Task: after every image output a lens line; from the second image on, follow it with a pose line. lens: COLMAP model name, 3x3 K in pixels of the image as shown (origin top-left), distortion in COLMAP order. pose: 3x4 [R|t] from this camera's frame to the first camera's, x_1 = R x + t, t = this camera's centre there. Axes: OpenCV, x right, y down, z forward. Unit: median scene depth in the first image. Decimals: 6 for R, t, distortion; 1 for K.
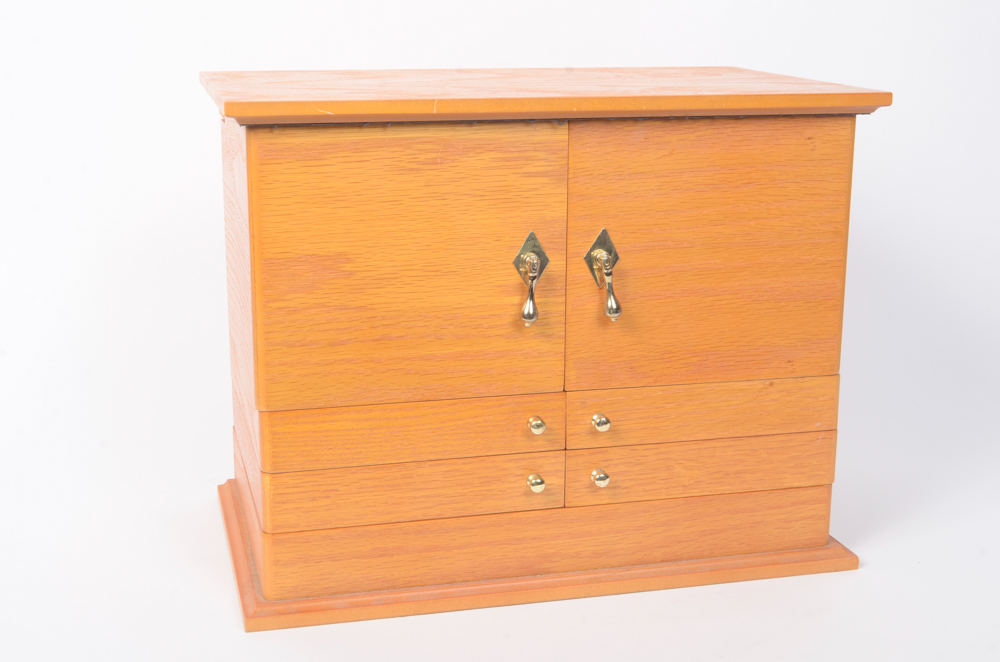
lens RADIAL K [[1437.2, 0, 498.9], [0, 1437.2, 335.3], [0, 0, 1]] dist [-0.001412, 0.000000]
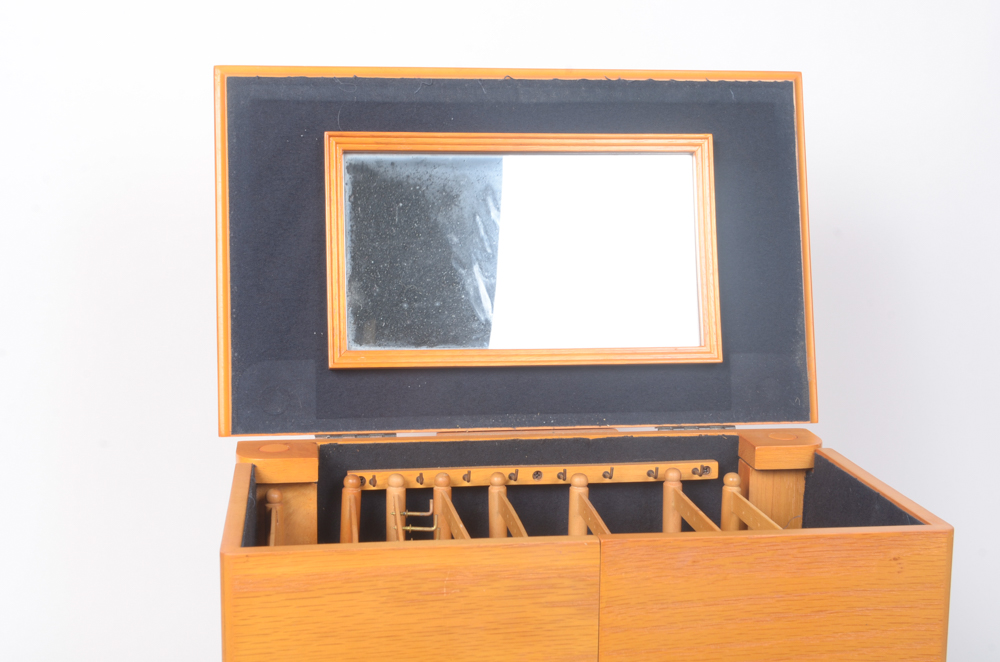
lens RADIAL K [[1437.2, 0, 500.7], [0, 1437.2, 331.7], [0, 0, 1]] dist [-0.001412, 0.000000]
pose [[0.992388, 0.018790, -0.121709, 0.088390], [-0.028616, 0.996424, -0.079502, -0.198045], [0.119780, 0.082379, 0.989377, 0.135193]]
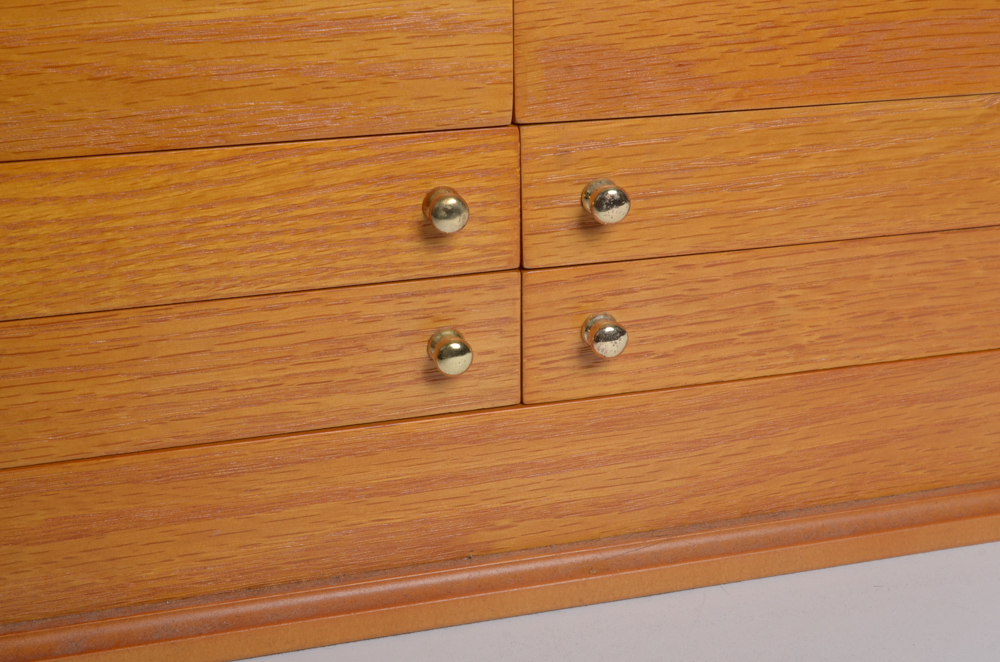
lens RADIAL K [[1437.2, 0, 496.4], [0, 1437.2, 335.9], [0, 0, 1]] dist [-0.001412, 0.000000]
pose [[0.999797, -0.019322, 0.005670, 0.037364], [0.018423, 0.991364, 0.129842, 0.045733], [-0.008130, -0.129711, 0.991518, 0.600393]]
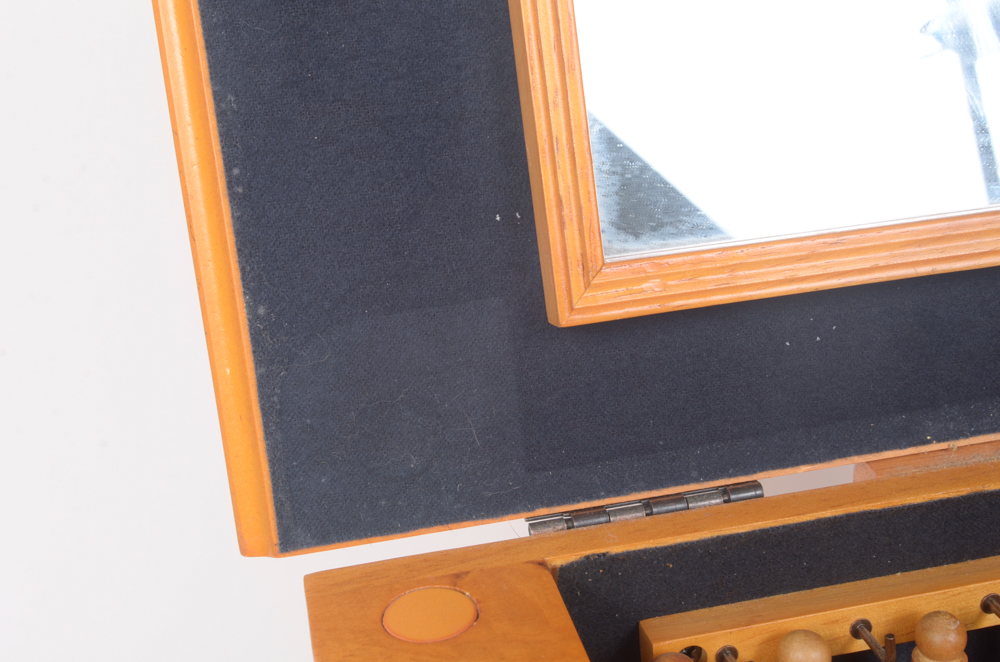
lens RADIAL K [[1437.2, 0, 497.6], [0, 1437.2, 328.6], [0, 0, 1]] dist [-0.001412, 0.000000]
pose [[0.994061, -0.049394, -0.096966, -0.151136], [0.064460, 0.985176, 0.158975, -0.308263], [0.087676, -0.164281, 0.982509, 0.848625]]
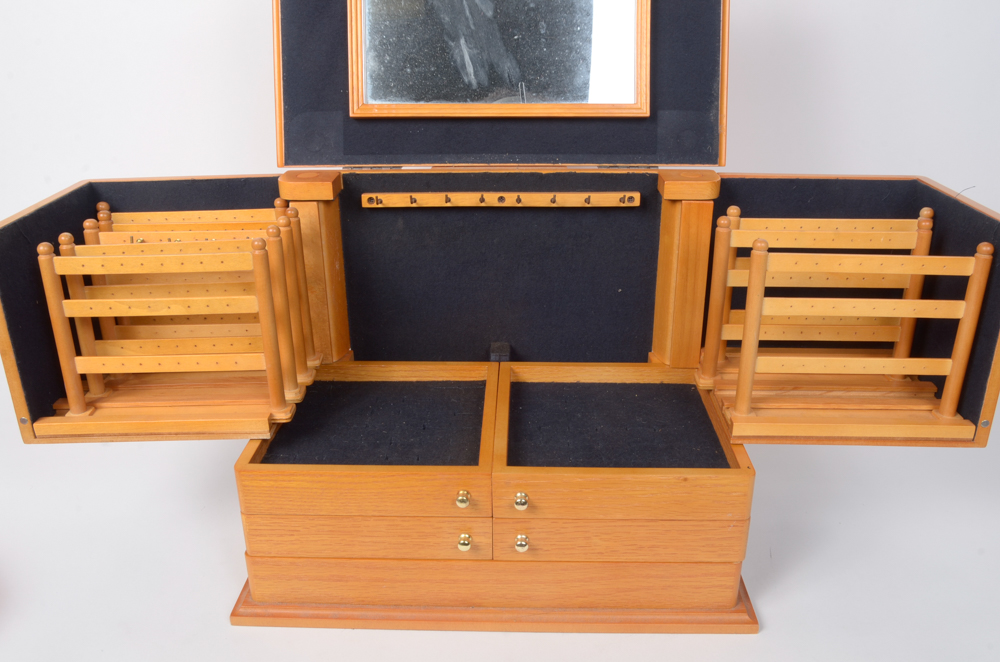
lens RADIAL K [[856.1, 0, 491.8], [0, 856.1, 341.9], [0, 0, 1]] dist [-0.085766, 0.029956]
pose [[0.958670, 0.096022, -0.267826, 0.222212], [-0.051275, 0.984224, 0.169332, -0.181098], [0.279860, -0.148600, 0.948470, 0.373785]]
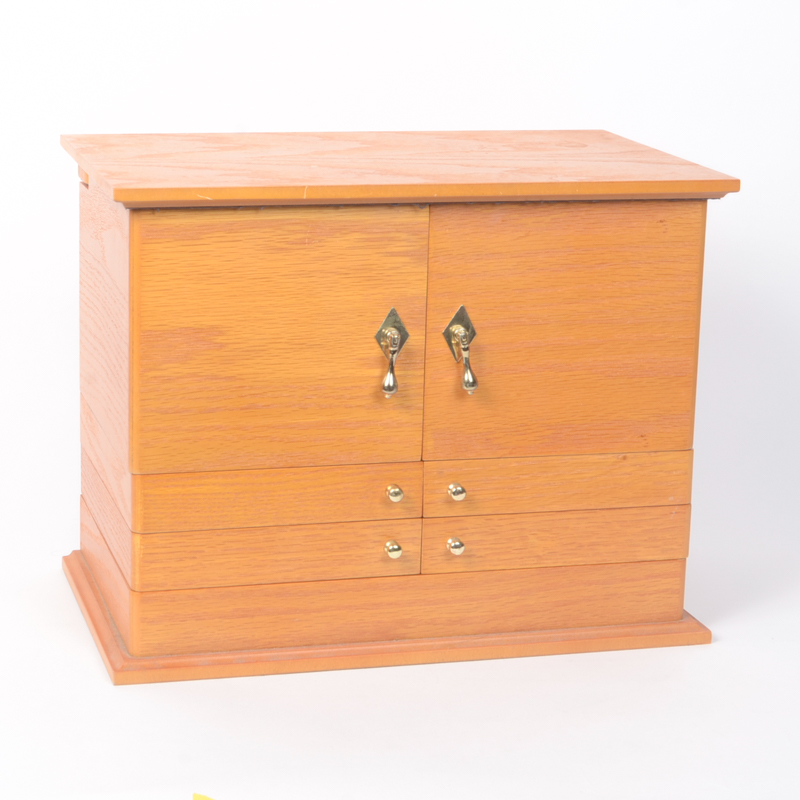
lens RADIAL K [[2419.5, 0, 399.1], [0, 2419.5, 397.9], [0, 0, 1]] dist [-0.005199, 0.000000]
pose [[0.999494, 0.016251, 0.027342, -0.019597], [-0.016164, 0.999863, -0.003427, -0.000233], [-0.027394, 0.002983, 0.999620, -0.752433]]
